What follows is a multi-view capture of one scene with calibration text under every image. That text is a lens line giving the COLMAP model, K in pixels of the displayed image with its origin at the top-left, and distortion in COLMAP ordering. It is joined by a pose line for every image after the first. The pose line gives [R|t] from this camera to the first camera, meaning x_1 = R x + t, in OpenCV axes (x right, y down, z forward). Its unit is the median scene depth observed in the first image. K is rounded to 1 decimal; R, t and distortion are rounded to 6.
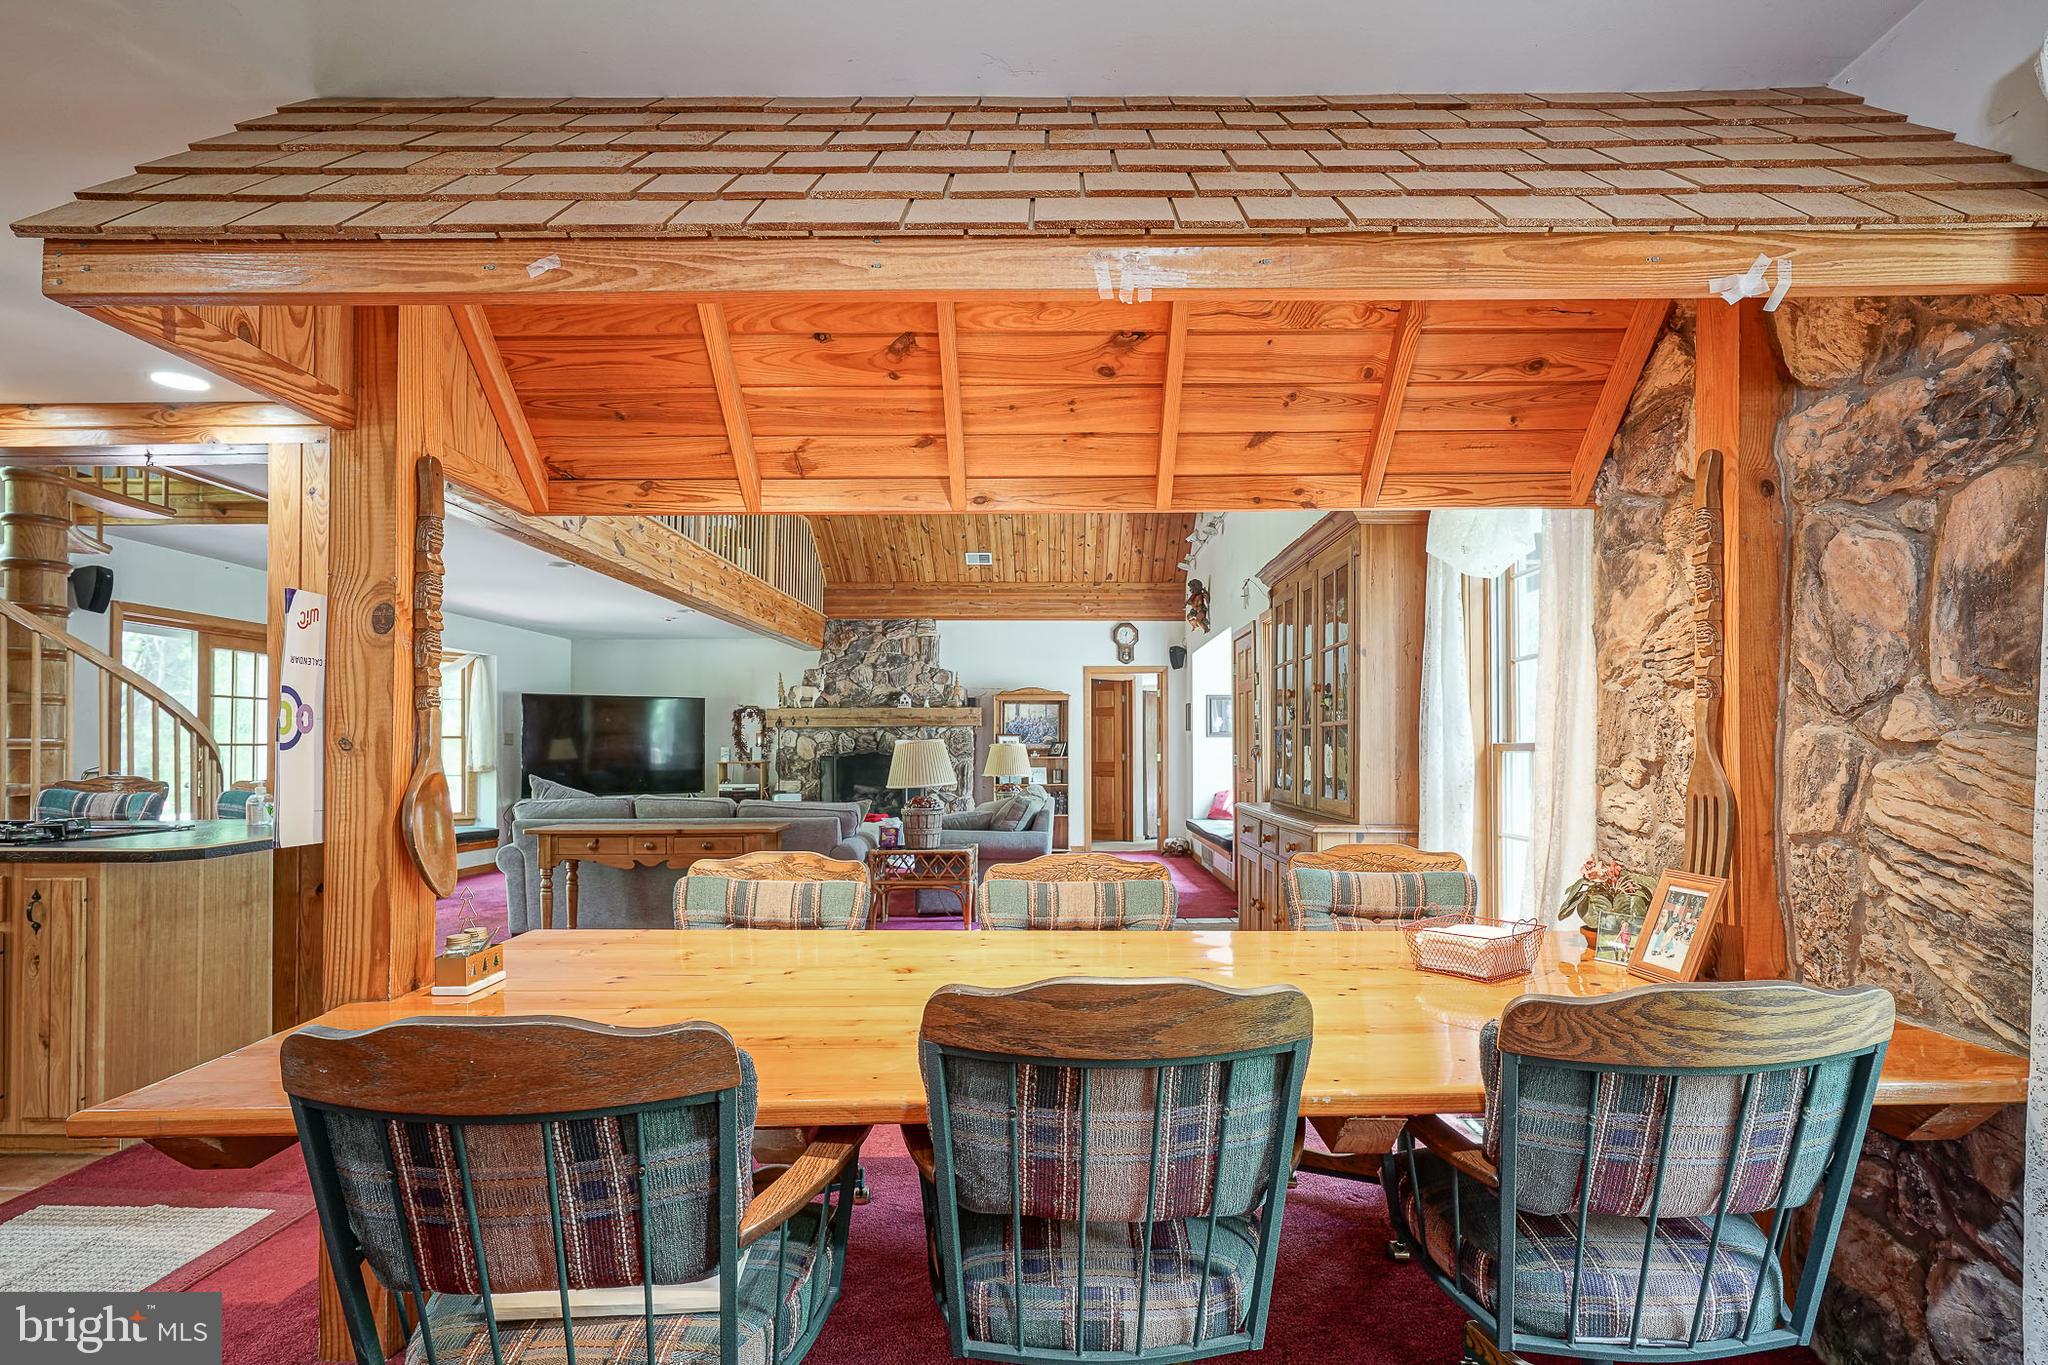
lens RADIAL K [[998.4, 0, 1047.9], [0, 998.4, 734.0], [0, 0, 1]] dist [0.001111, -0.000099]
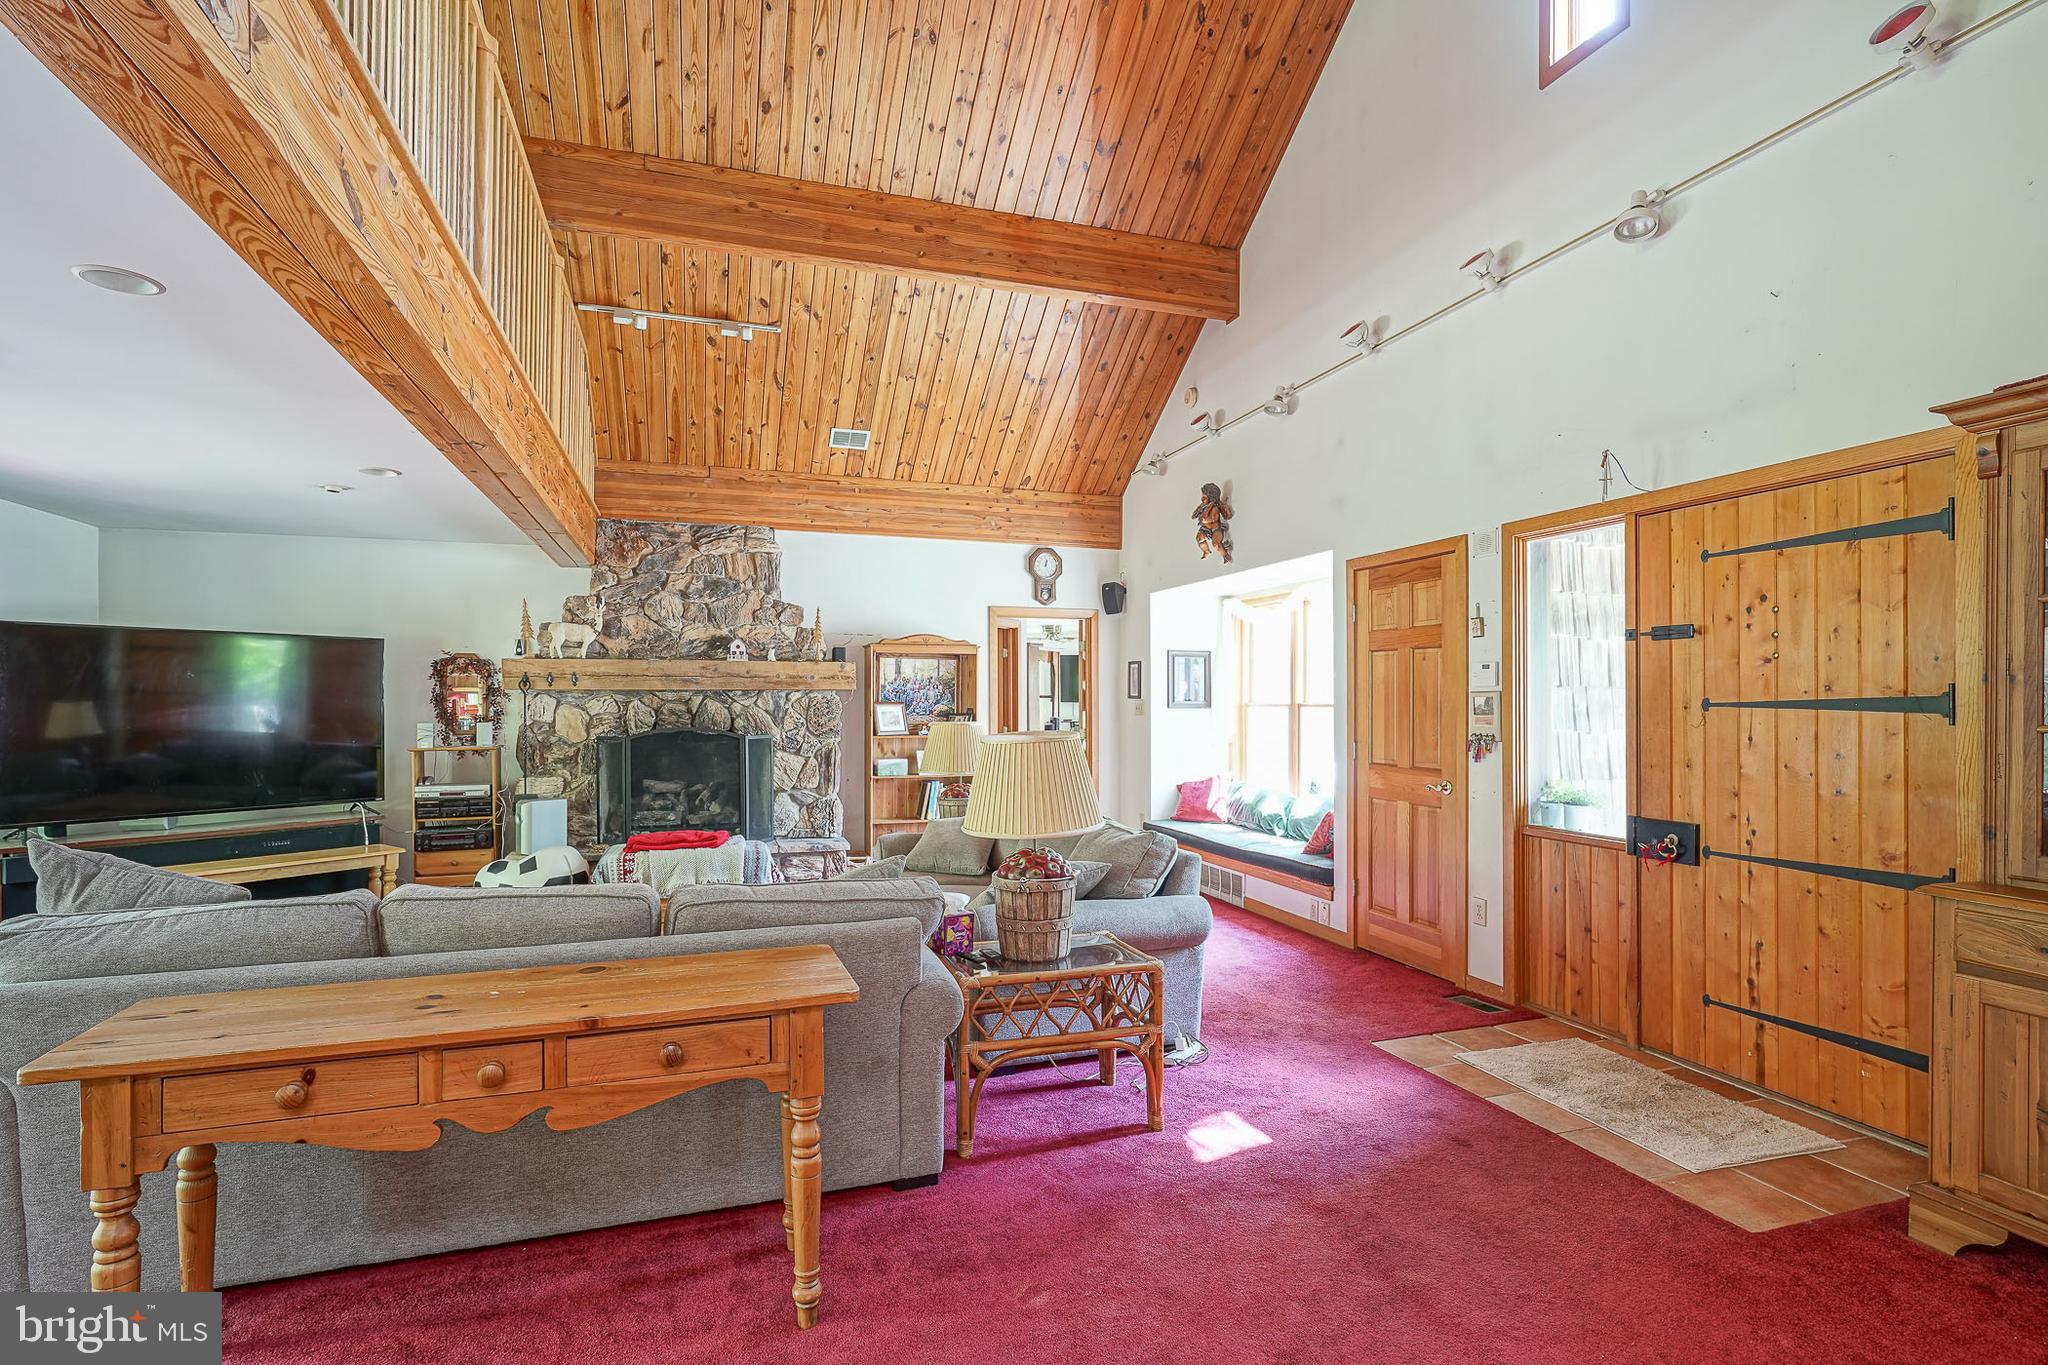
lens RADIAL K [[1009.6, 0, 1014.5], [0, 1009.6, 709.2], [0, 0, 1]] dist [-0.013616, 0.008876]
pose [[0.951376, 0.001338, 0.308028, -0.172616], [-0.007970, 0.999763, 0.020273, -0.009771], [-0.307928, -0.021742, 0.951161, 0.323036]]
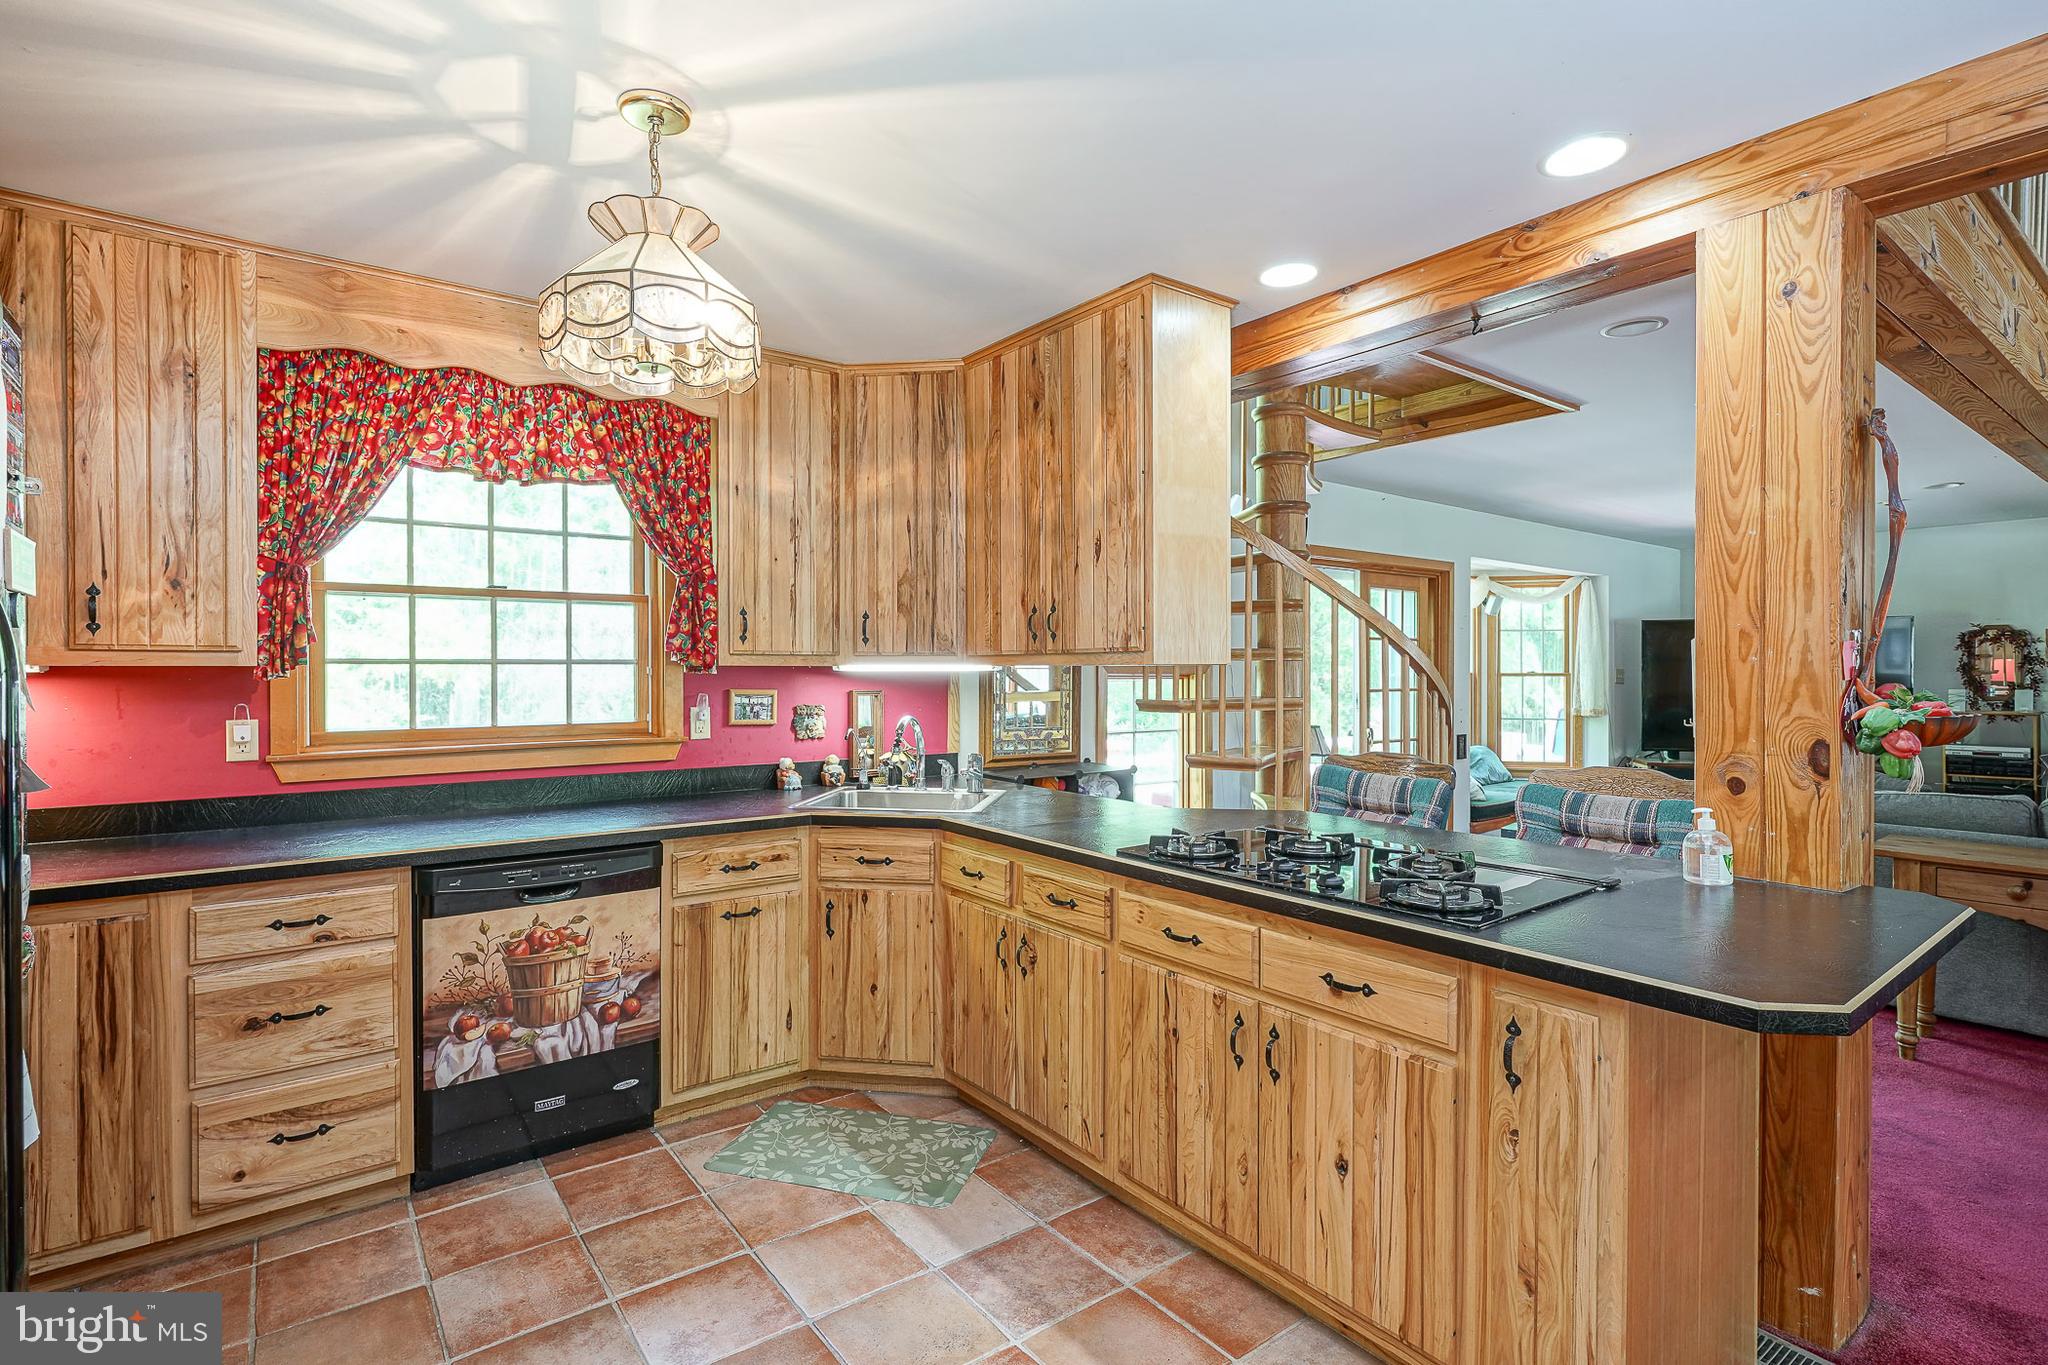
lens RADIAL K [[982.0, 0, 1026.0], [0, 982.0, 673.9], [0, 0, 1]] dist [-0.000415, 0.001229]
pose [[0.616671, 0.006979, -0.787190, -0.187981], [0.010552, 0.999798, 0.017130, -0.014524], [0.787151, -0.018871, 0.616472, 0.107294]]
